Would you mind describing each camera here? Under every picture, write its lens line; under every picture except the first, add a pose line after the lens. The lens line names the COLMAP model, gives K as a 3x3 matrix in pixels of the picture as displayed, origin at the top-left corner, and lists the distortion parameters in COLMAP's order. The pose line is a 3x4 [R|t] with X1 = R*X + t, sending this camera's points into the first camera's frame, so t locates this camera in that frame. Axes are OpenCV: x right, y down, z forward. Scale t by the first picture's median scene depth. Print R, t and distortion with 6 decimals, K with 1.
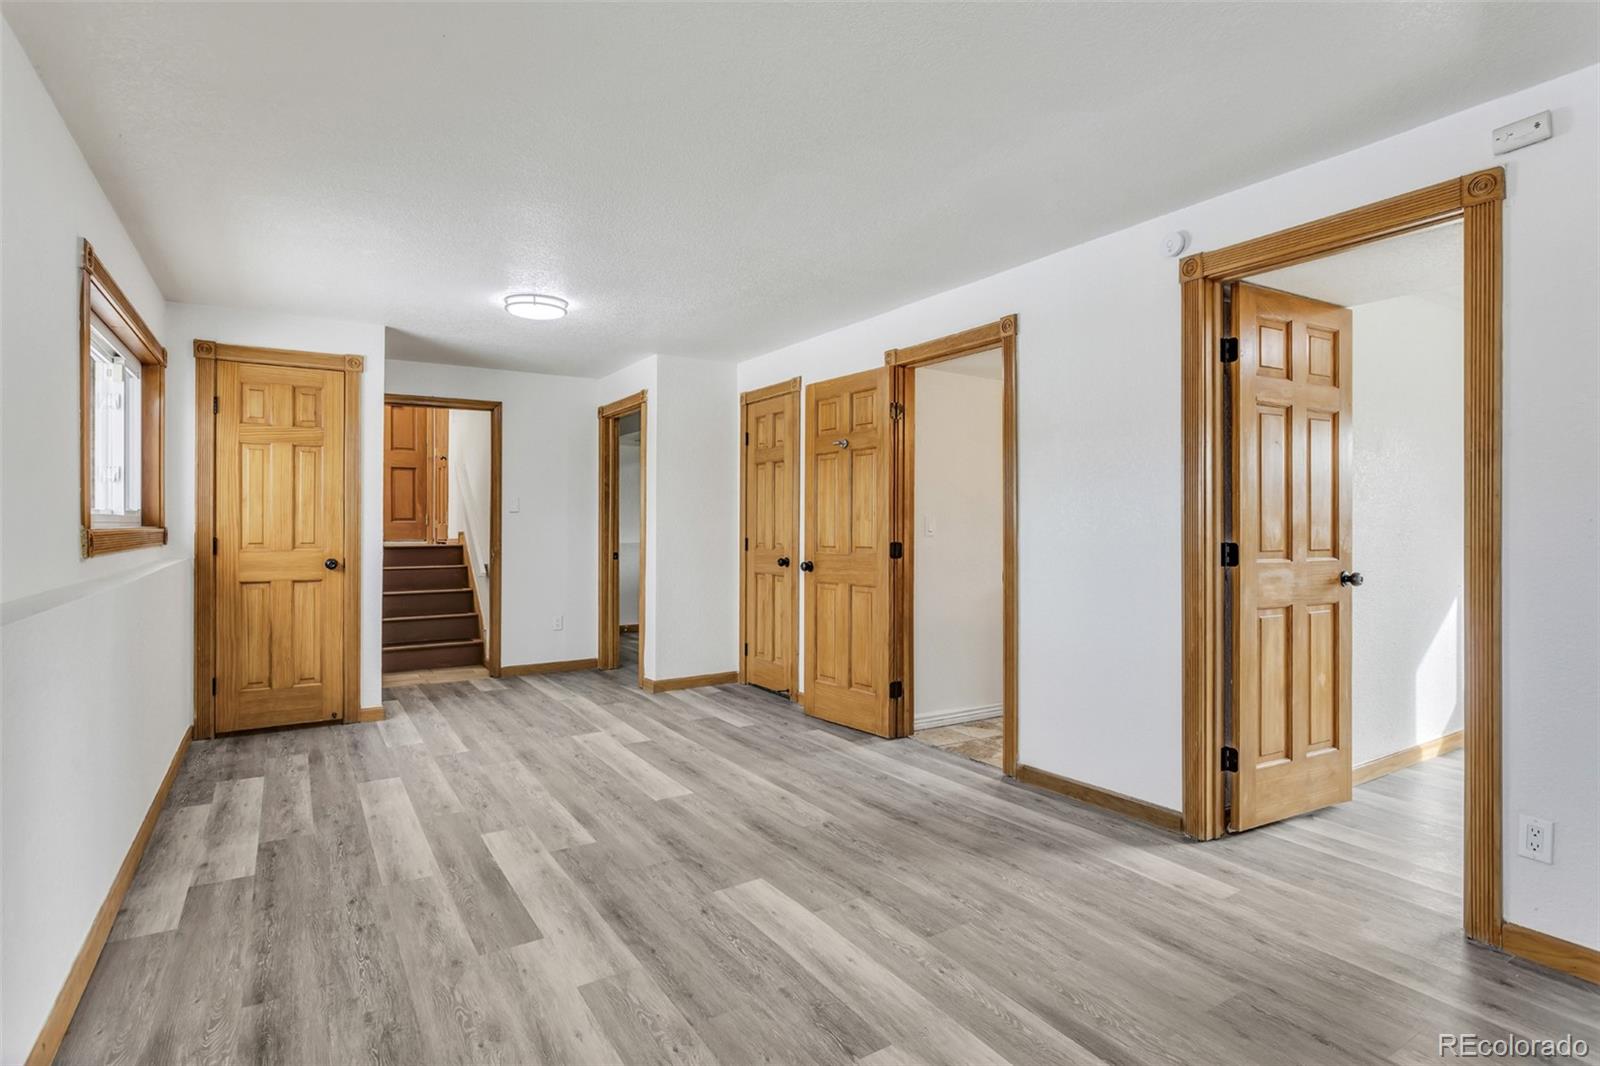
lens RADIAL K [[849.9, 0, 796.2], [0, 849.9, 531.0], [0, 0, 1]] dist [0.003748, 0.001455]
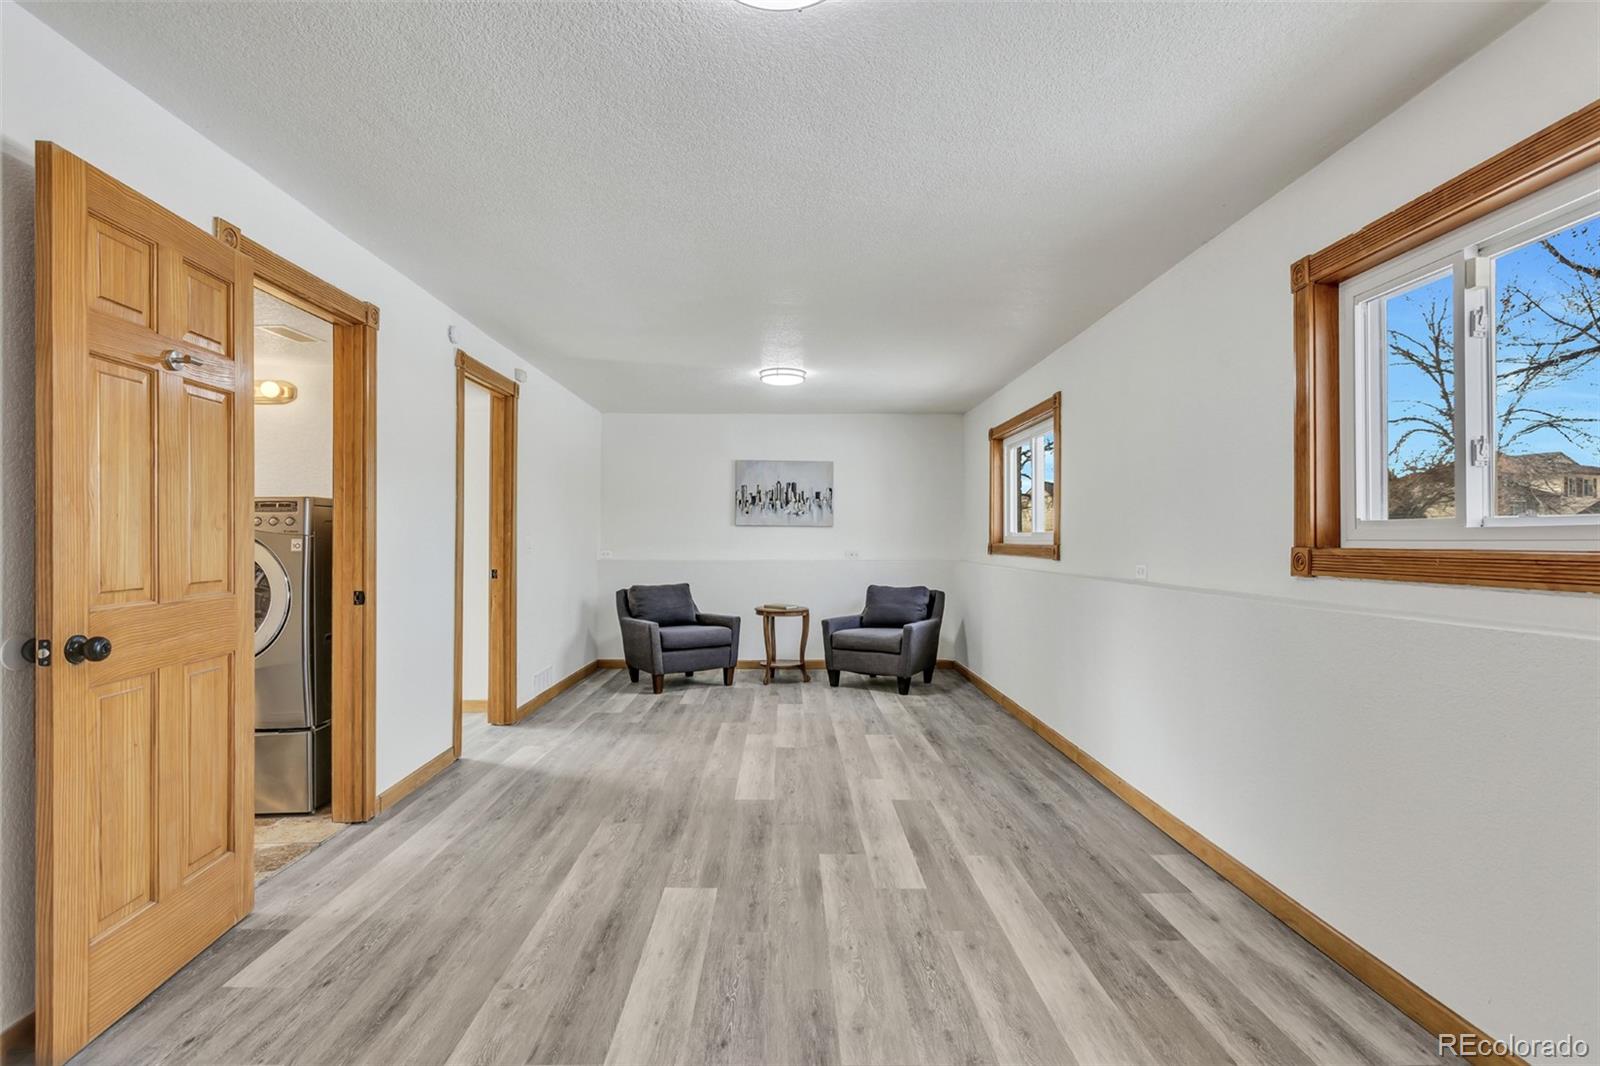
lens RADIAL K [[849.9, 0, 797.6], [0, 849.9, 529.7], [0, 0, 1]] dist [0.003748, 0.001455]
pose [[-0.868554, 0.002814, 0.495587, -0.711693], [-0.001510, 0.999964, -0.008326, -0.013162], [-0.495592, -0.007980, -0.868519, 1.884749]]
